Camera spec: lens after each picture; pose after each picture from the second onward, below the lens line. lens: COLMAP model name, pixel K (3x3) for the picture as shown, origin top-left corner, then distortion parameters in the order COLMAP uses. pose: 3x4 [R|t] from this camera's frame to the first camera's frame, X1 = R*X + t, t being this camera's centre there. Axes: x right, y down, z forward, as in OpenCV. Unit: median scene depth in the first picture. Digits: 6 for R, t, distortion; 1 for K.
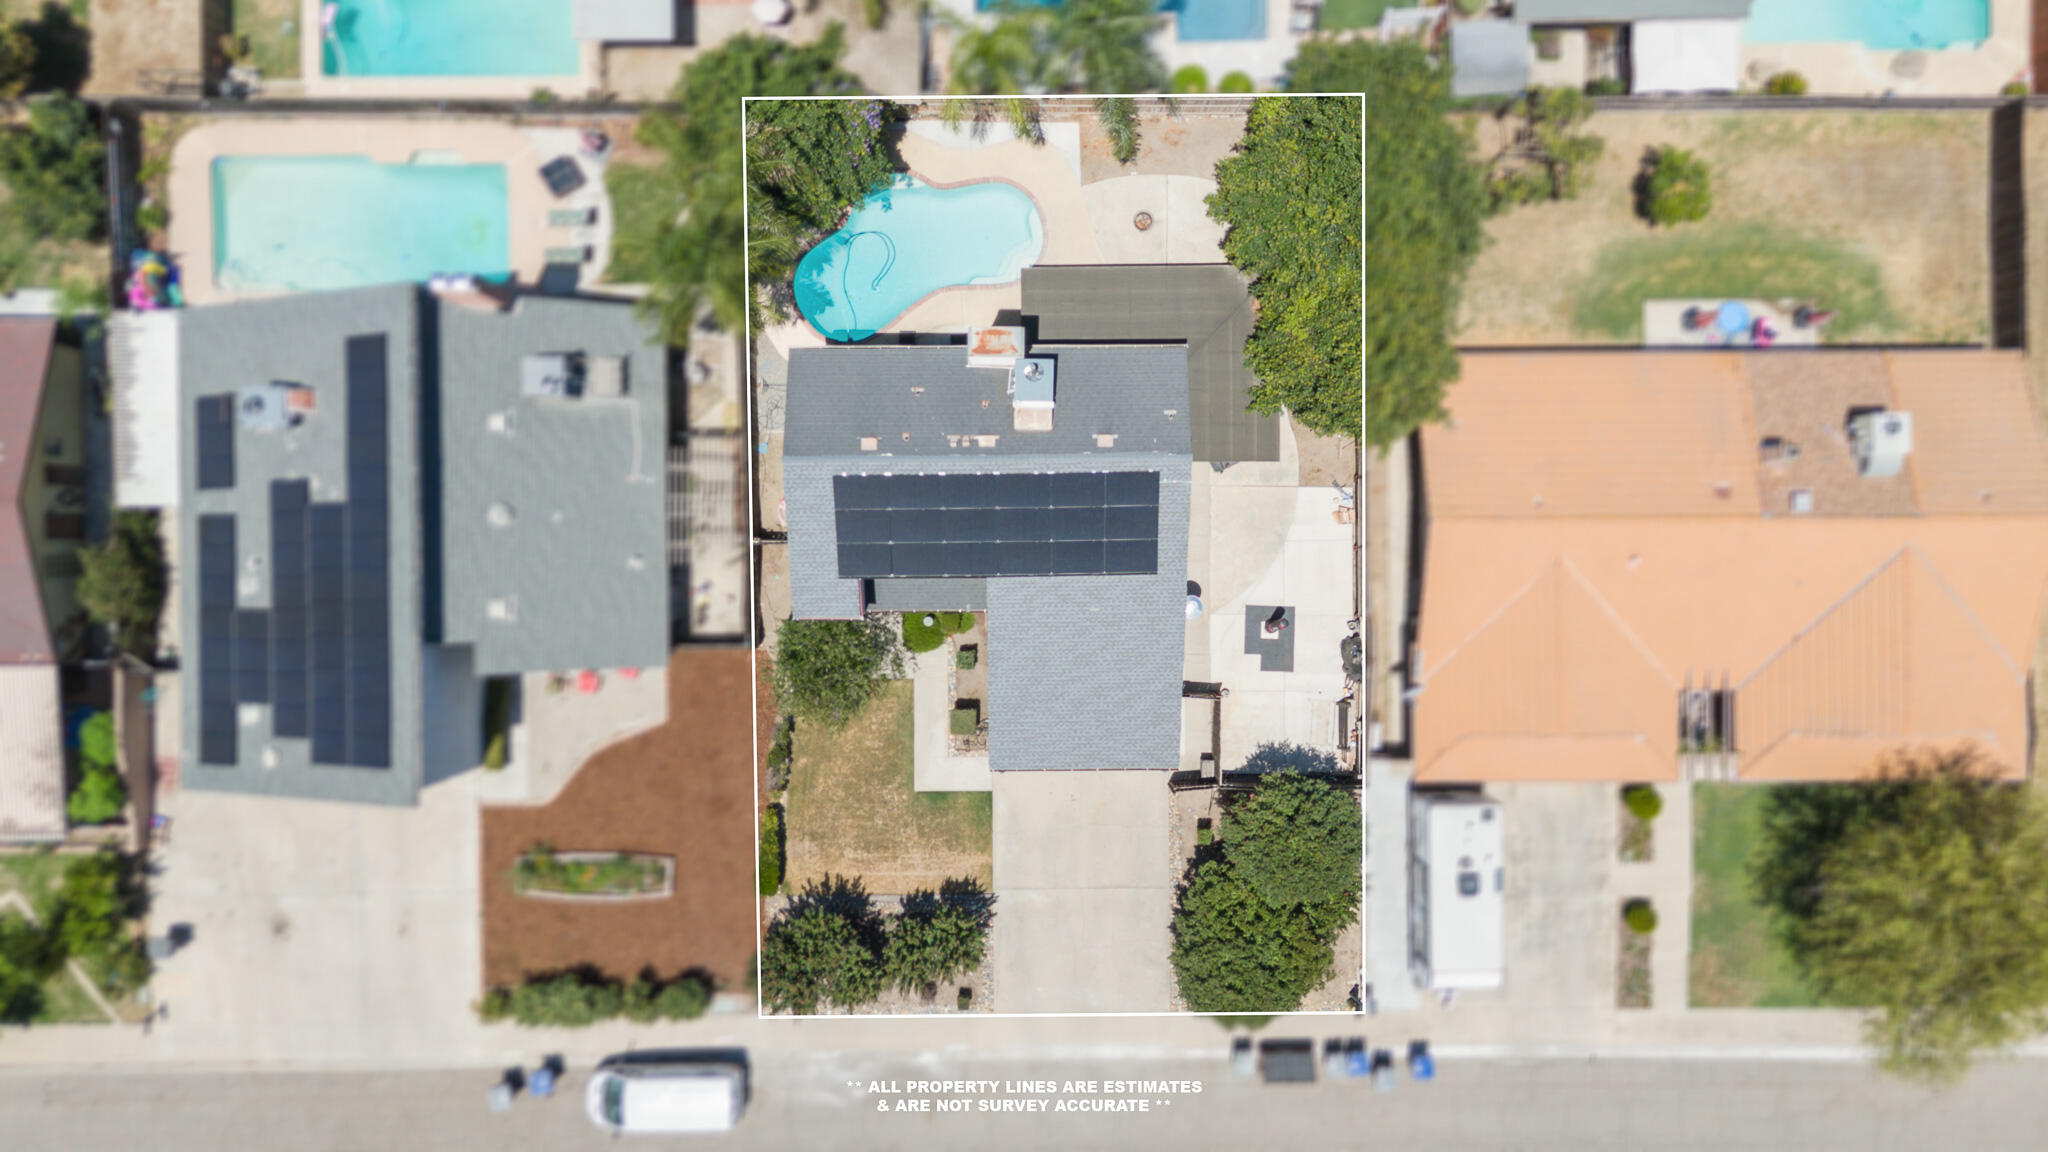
lens RADIAL K [[1433.6, 0, 1032.2], [0, 1433.6, 577.1], [0, 0, 1]] dist [0.069703, -0.072497]
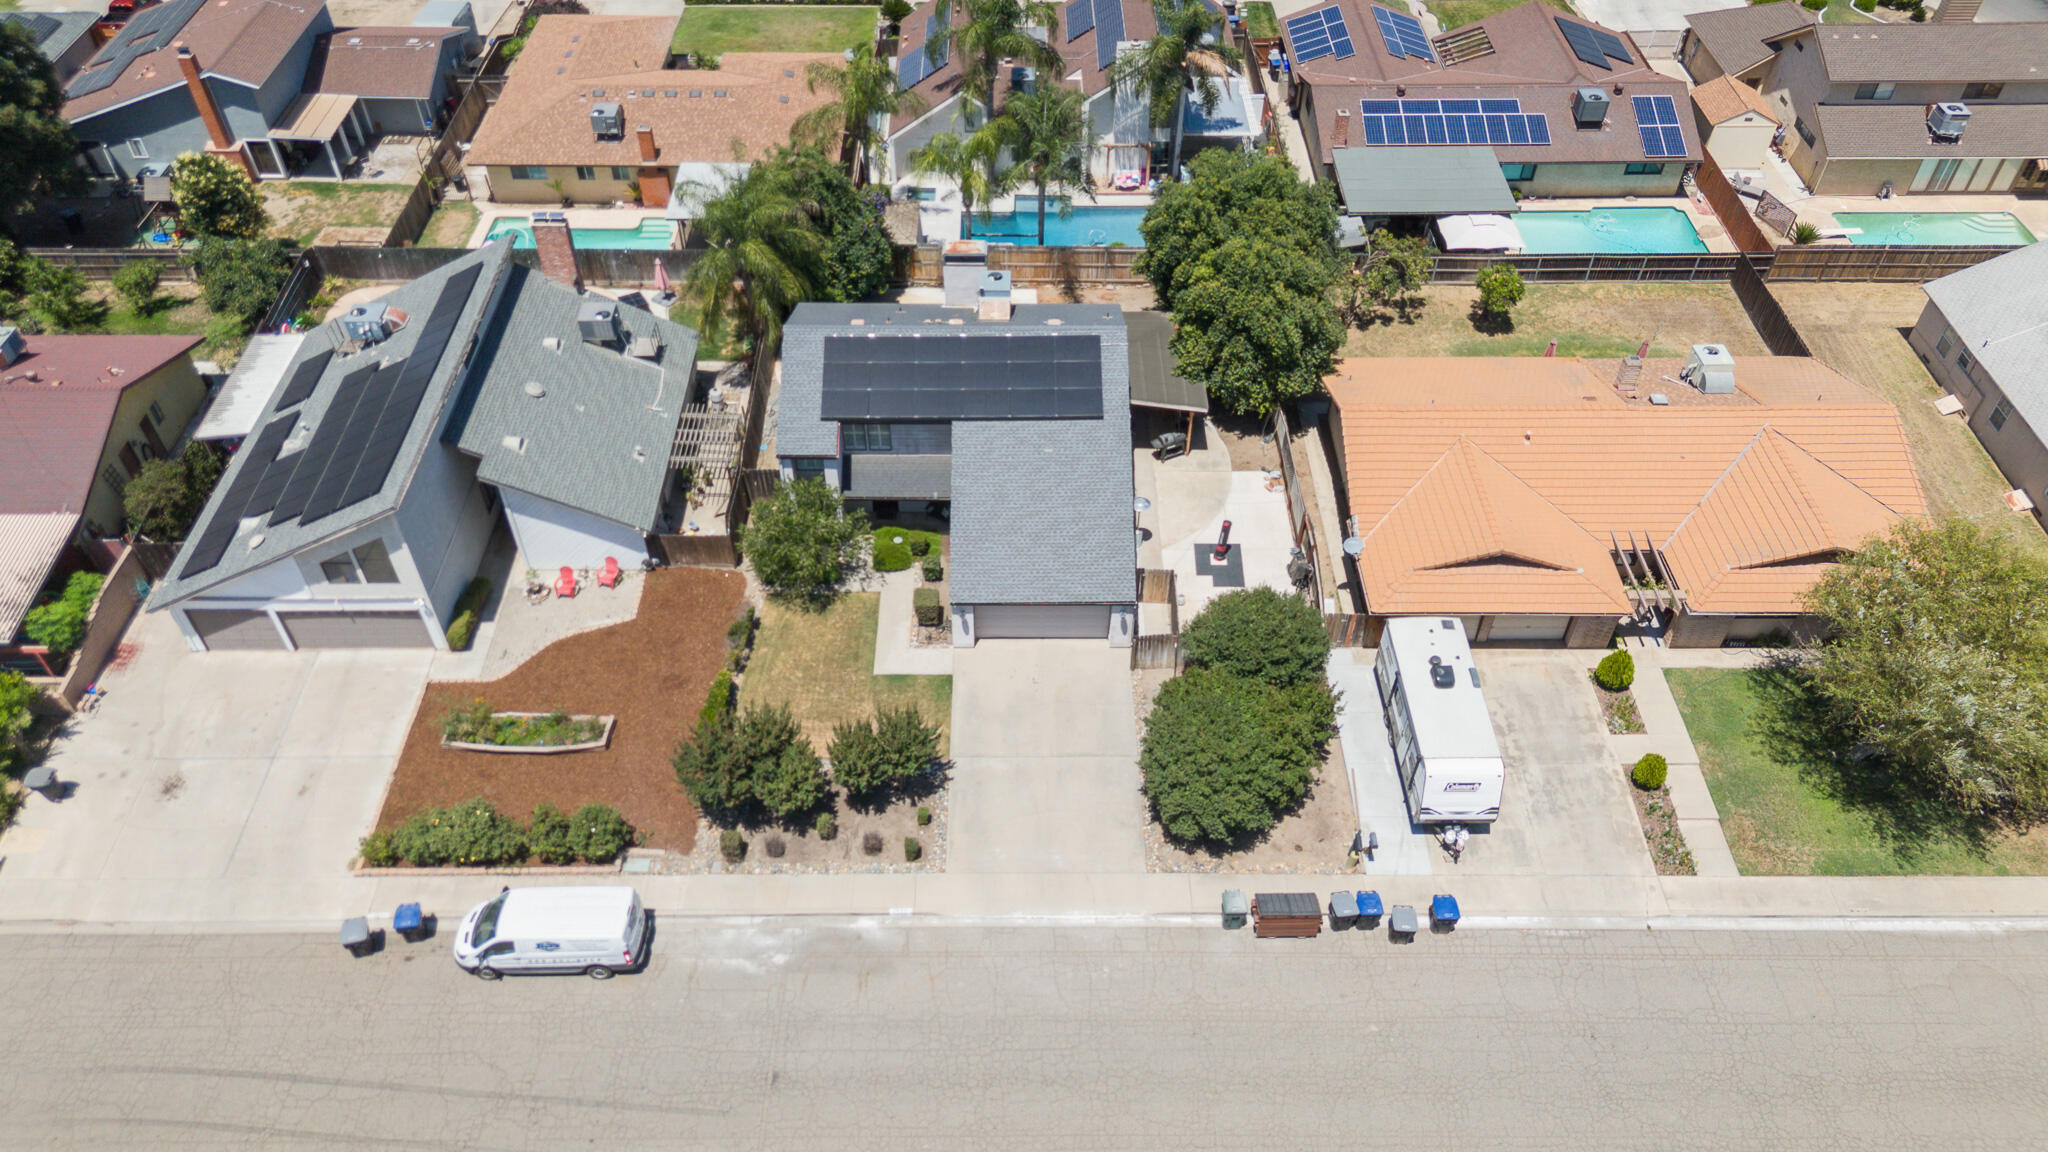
lens RADIAL K [[1433.6, 0, 1032.2], [0, 1433.6, 577.1], [0, 0, 1]] dist [0.069703, -0.072497]
pose [[0.999977, -0.006692, 0.001123, 0.026215], [0.005545, 0.710575, -0.703600, 0.795078], [0.003910, 0.703590, 0.710595, 0.256024]]
